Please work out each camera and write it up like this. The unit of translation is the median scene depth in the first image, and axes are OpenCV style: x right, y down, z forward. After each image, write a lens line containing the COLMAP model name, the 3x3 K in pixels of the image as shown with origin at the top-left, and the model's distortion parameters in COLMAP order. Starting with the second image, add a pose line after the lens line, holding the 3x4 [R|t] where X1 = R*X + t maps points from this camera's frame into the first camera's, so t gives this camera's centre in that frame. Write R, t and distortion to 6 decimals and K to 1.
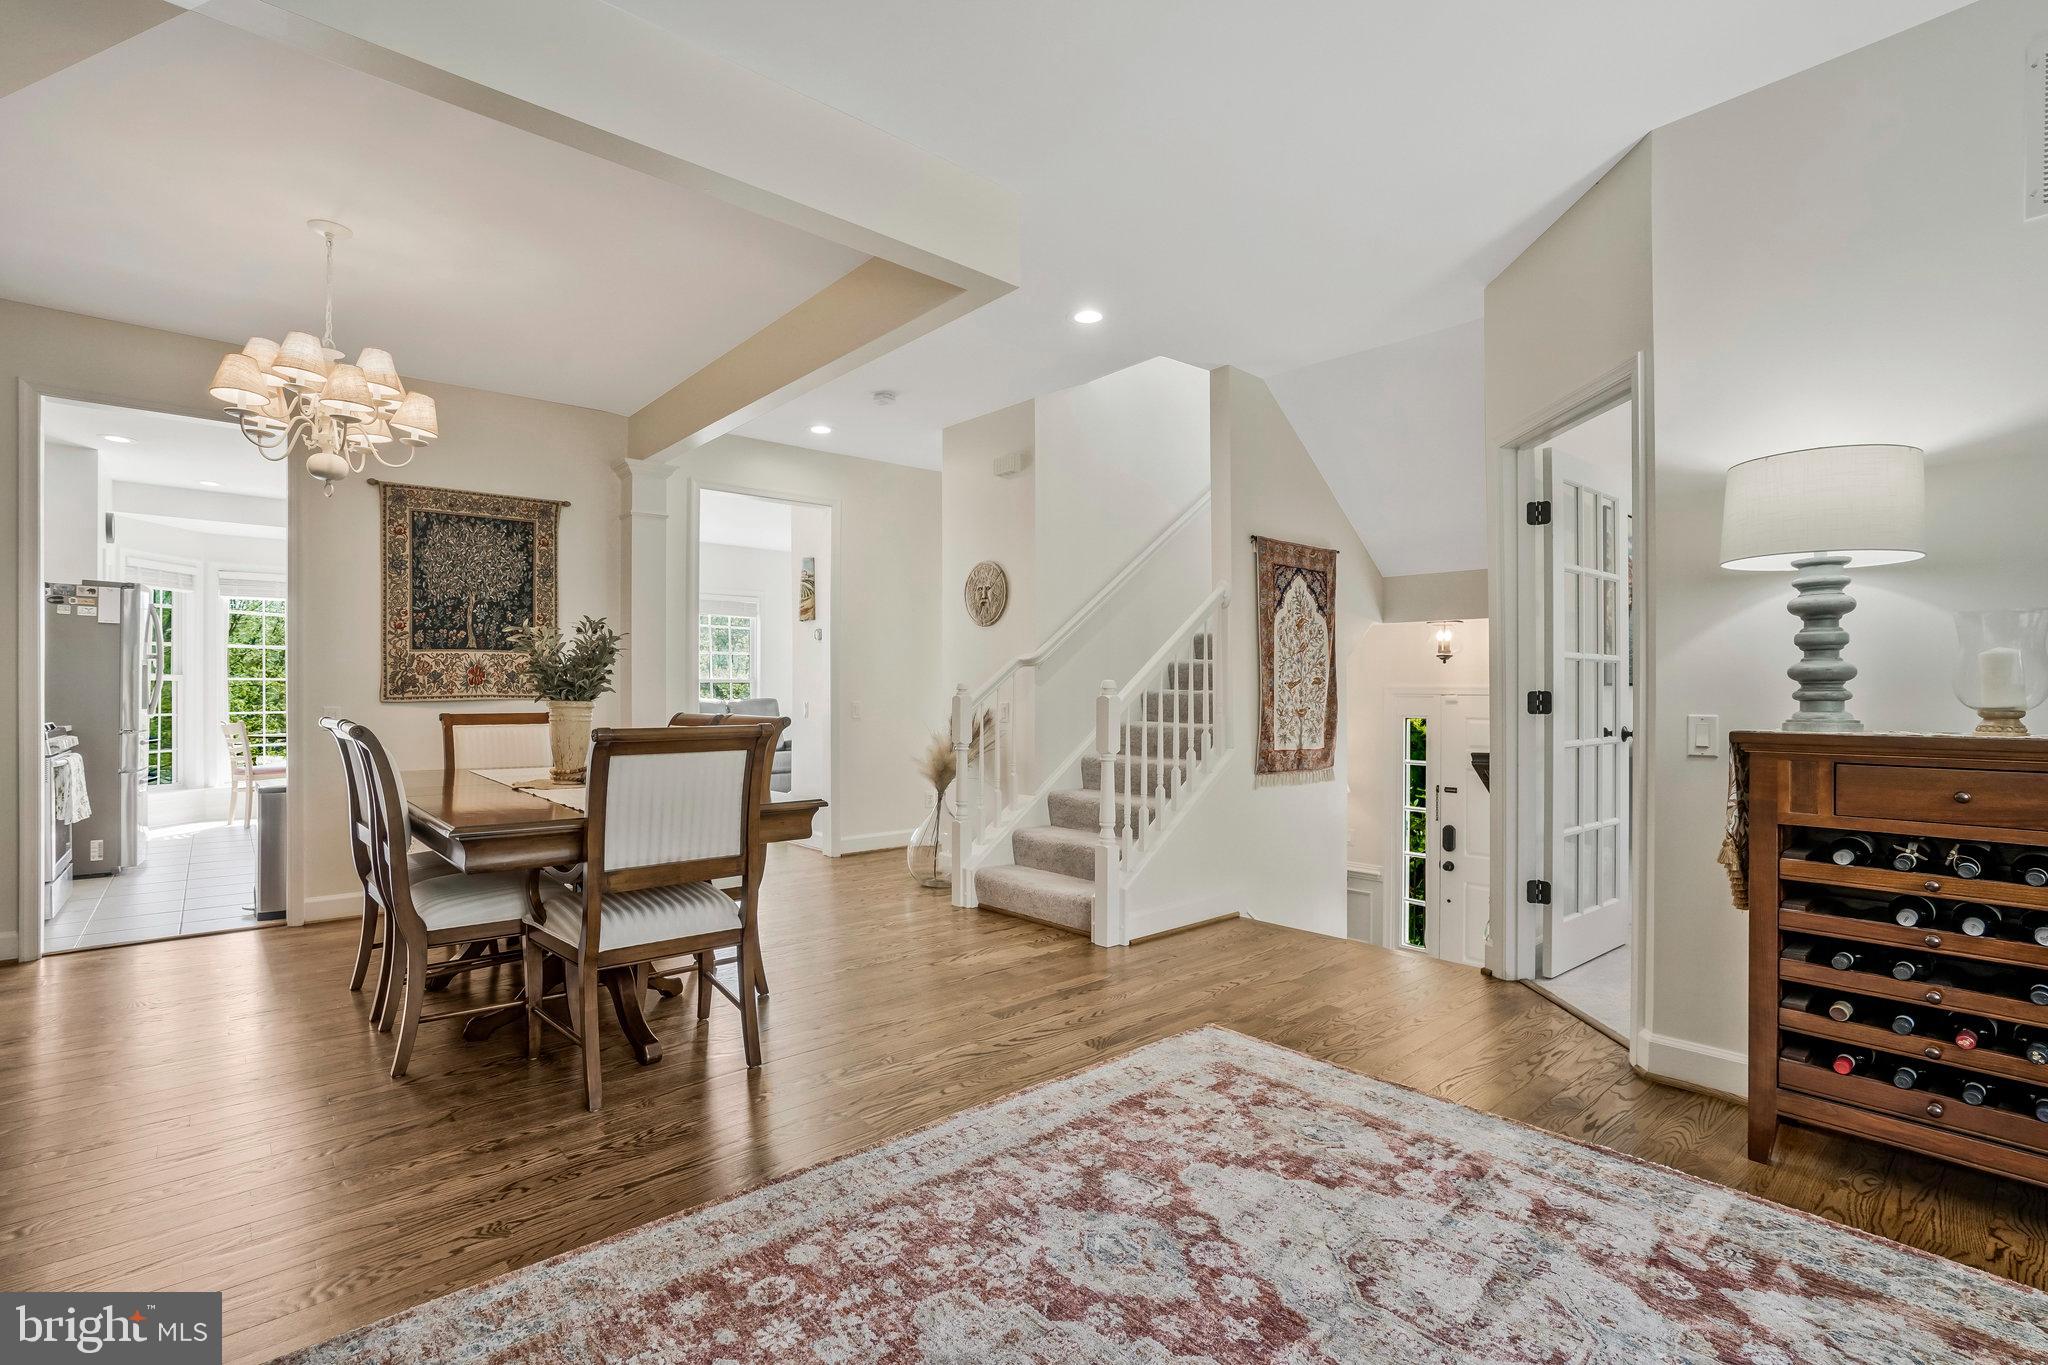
lens RADIAL K [[937.4, 0, 1025.9], [0, 937.4, 694.6], [0, 0, 1]] dist [-0.051008, 0.028691]
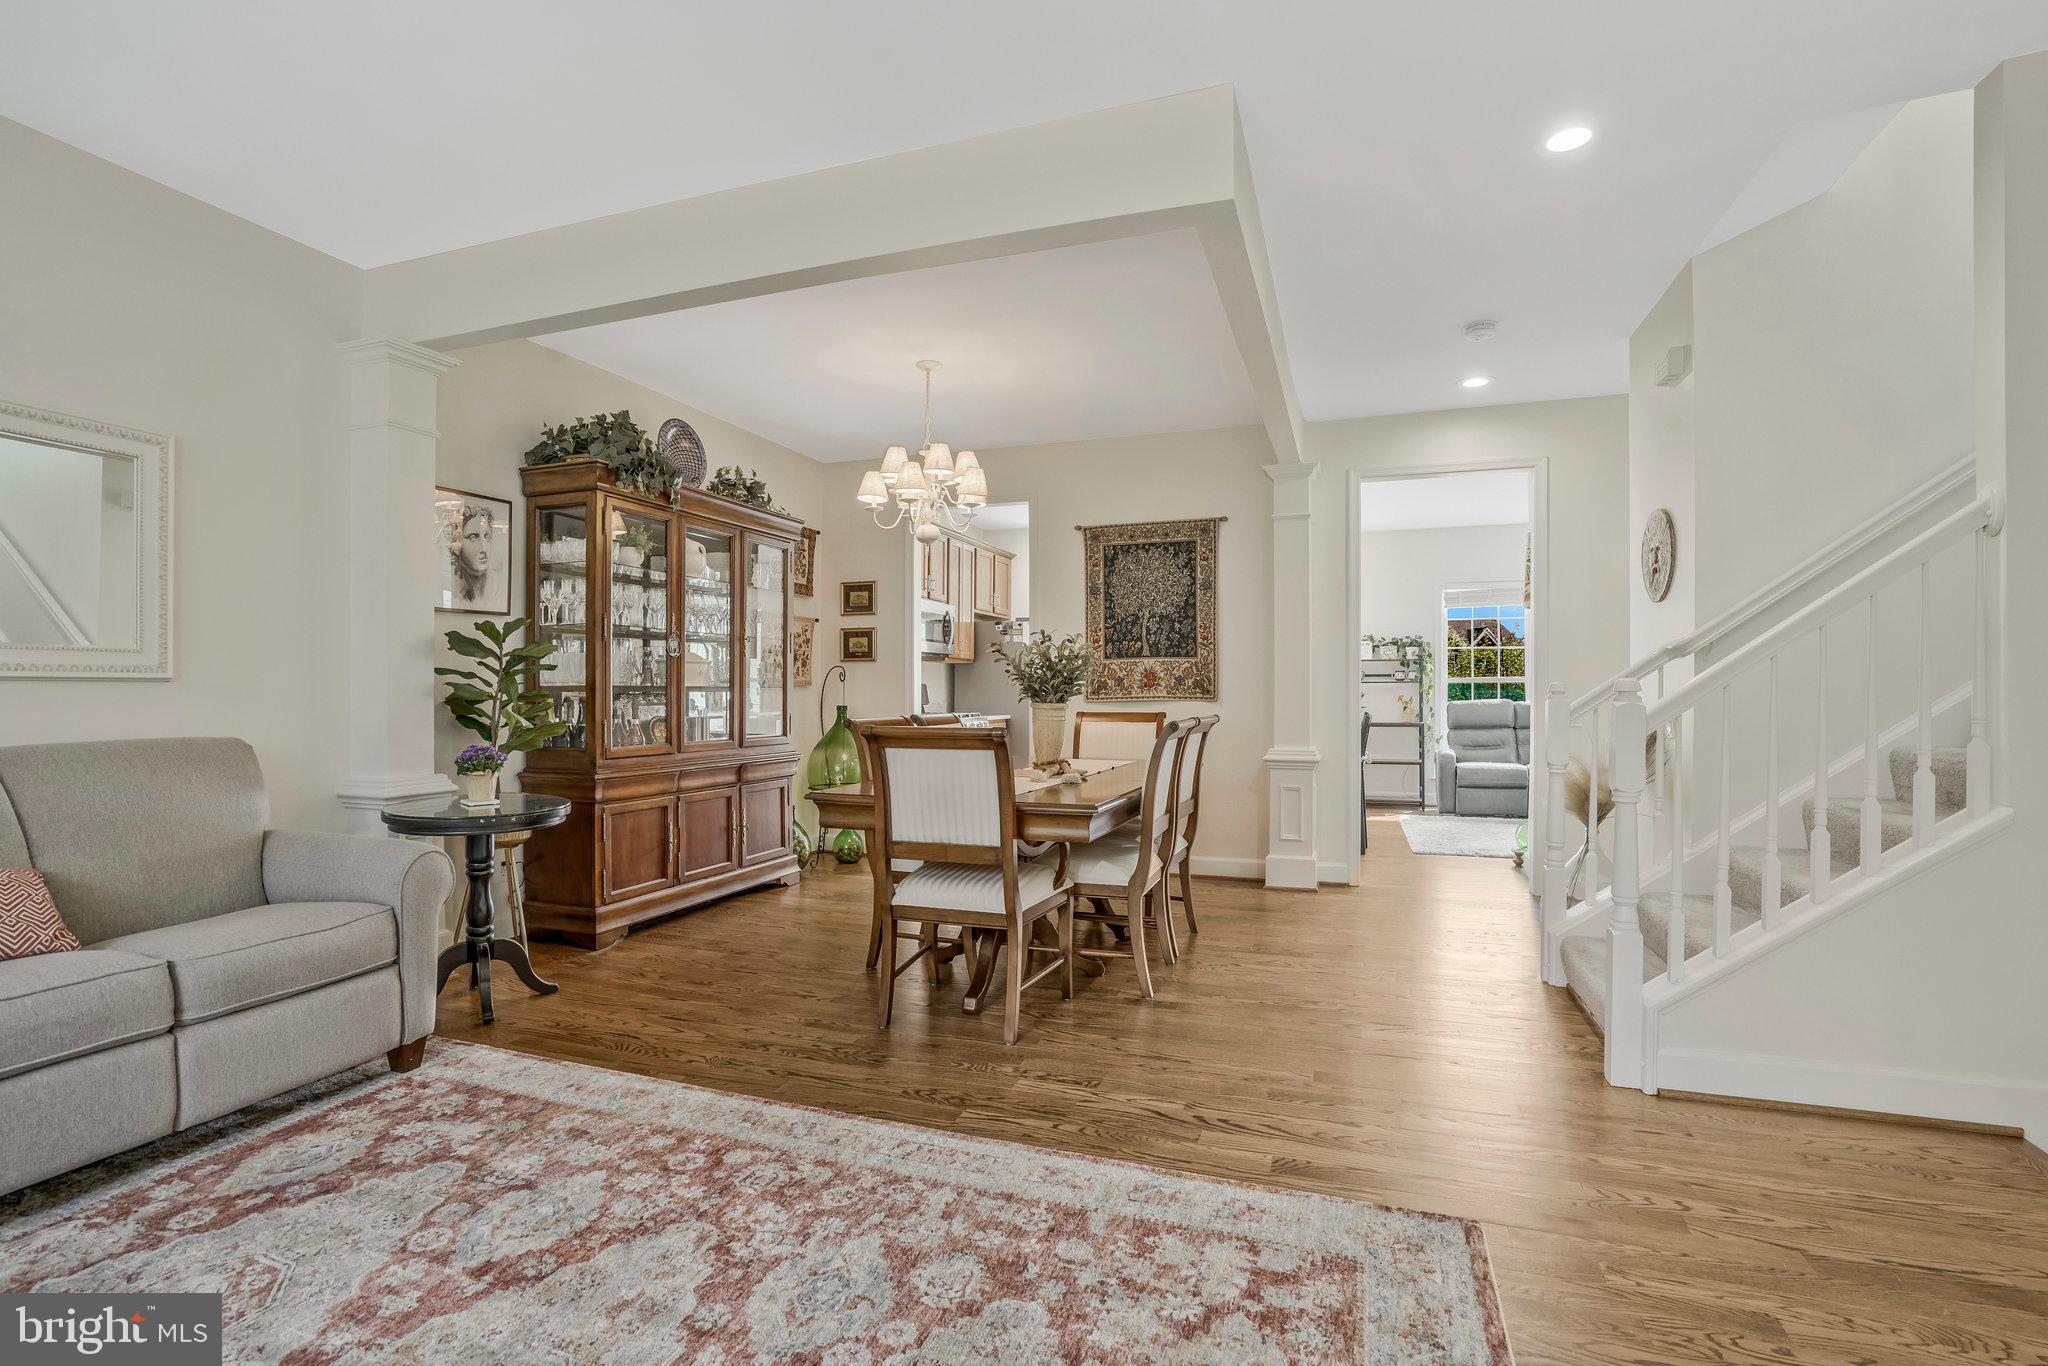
lens RADIAL K [[964.4, 0, 1016.7], [0, 964.4, 690.9], [0, 0, 1]] dist [-0.062814, 0.025943]
pose [[0.485010, 0.000880, -0.874508, 0.386362], [-0.002532, 0.999997, -0.000398, -0.005306], [0.874505, 0.002407, 0.485011, 0.263611]]
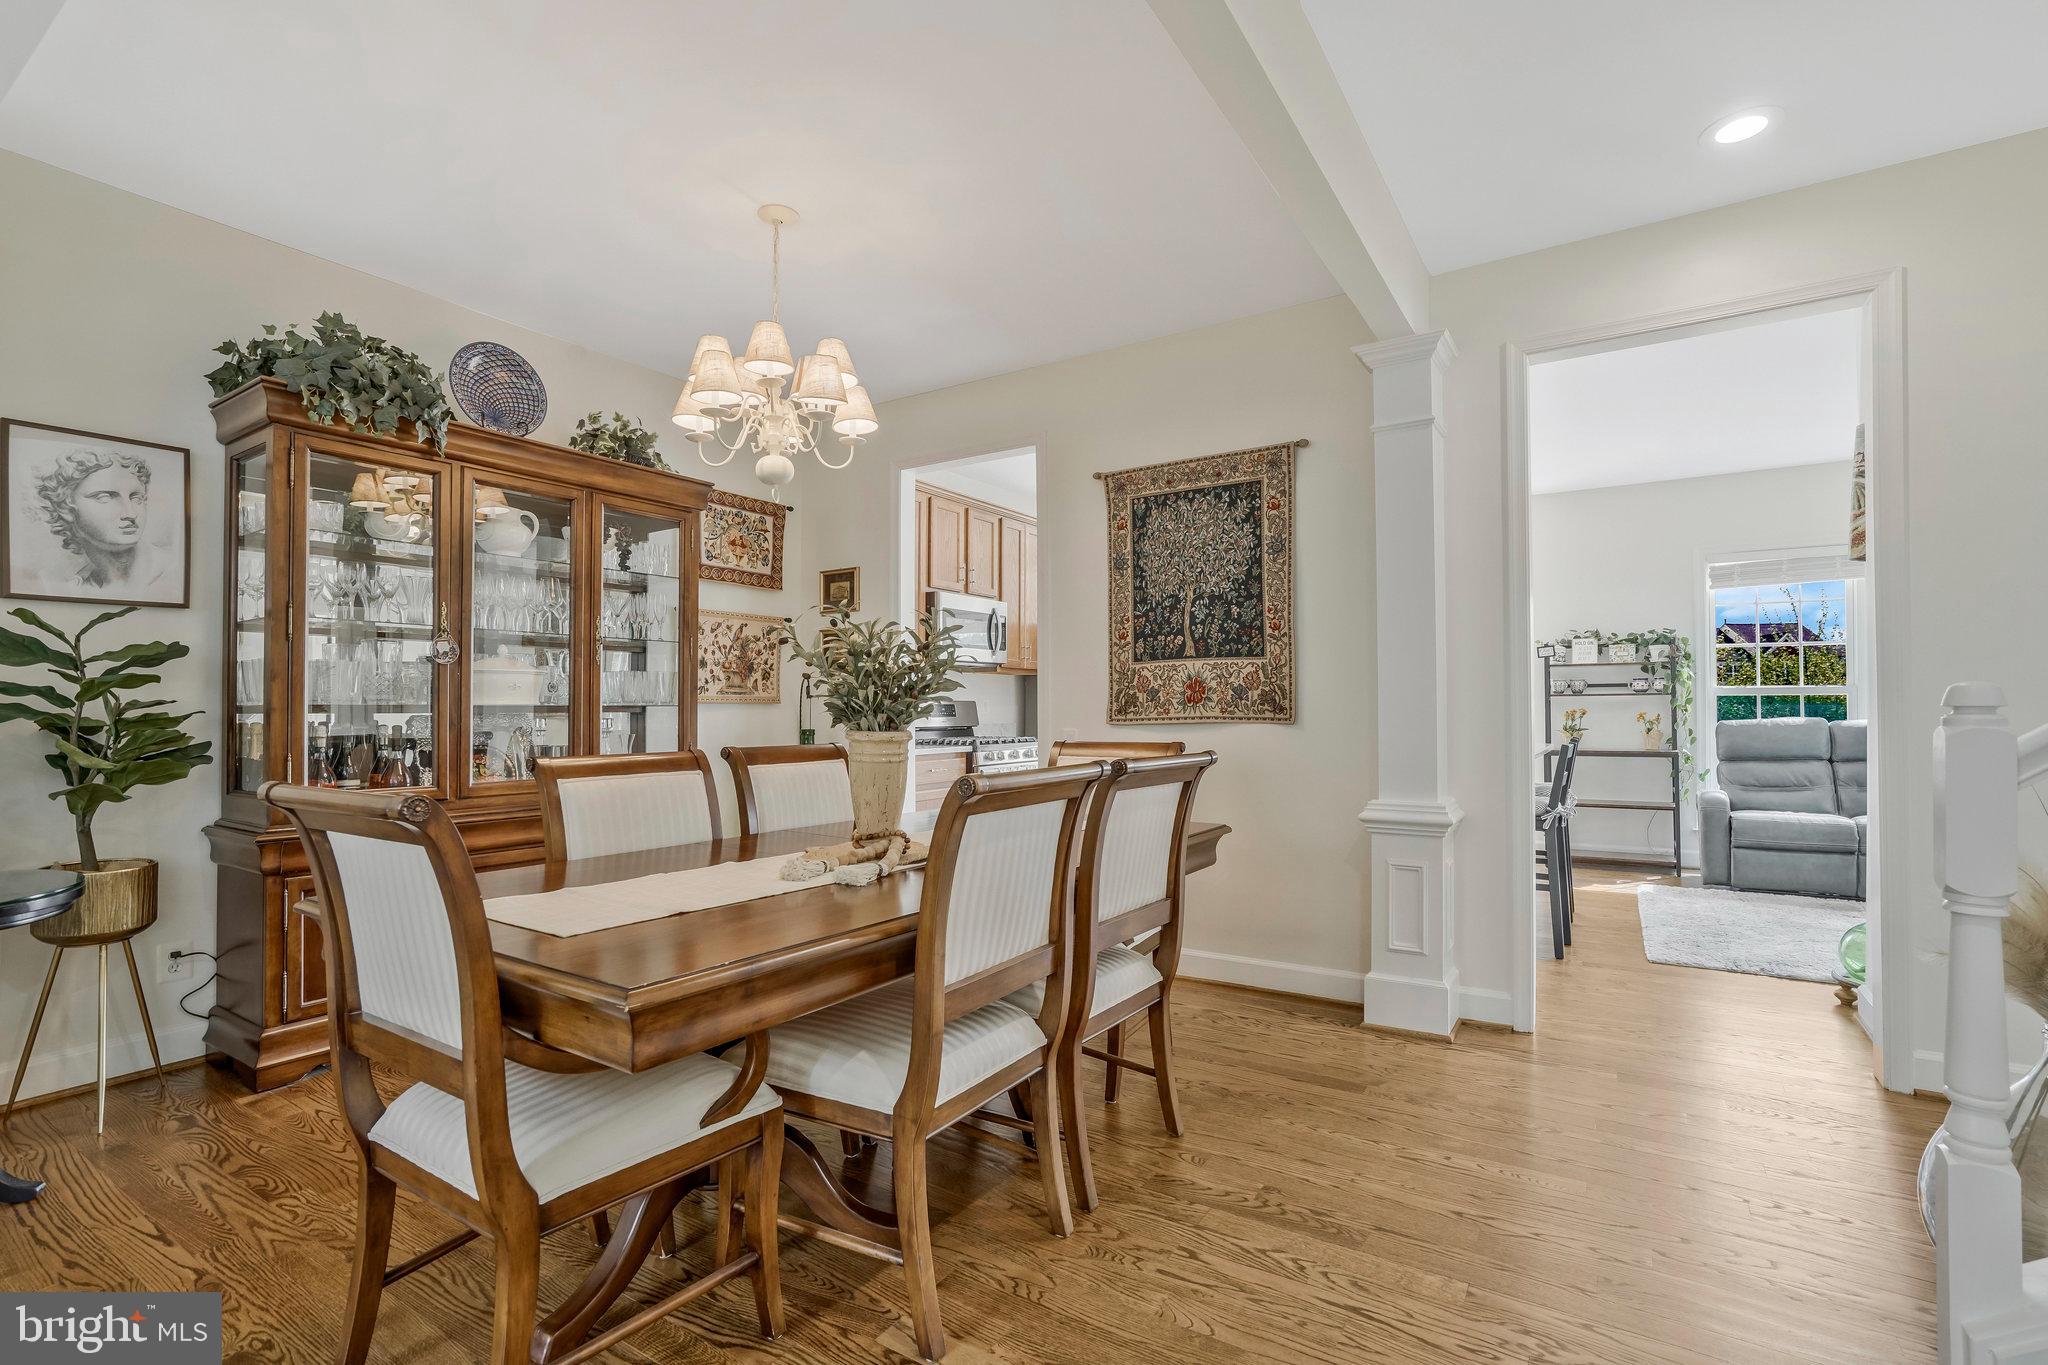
lens RADIAL K [[937.4, 0, 1025.9], [0, 937.4, 694.6], [0, 0, 1]] dist [-0.051008, 0.028691]
pose [[0.268597, -0.015897, -0.963121, 0.128766], [0.001761, 0.999870, -0.016012, -0.005565], [0.963251, 0.002604, 0.268590, 0.648673]]
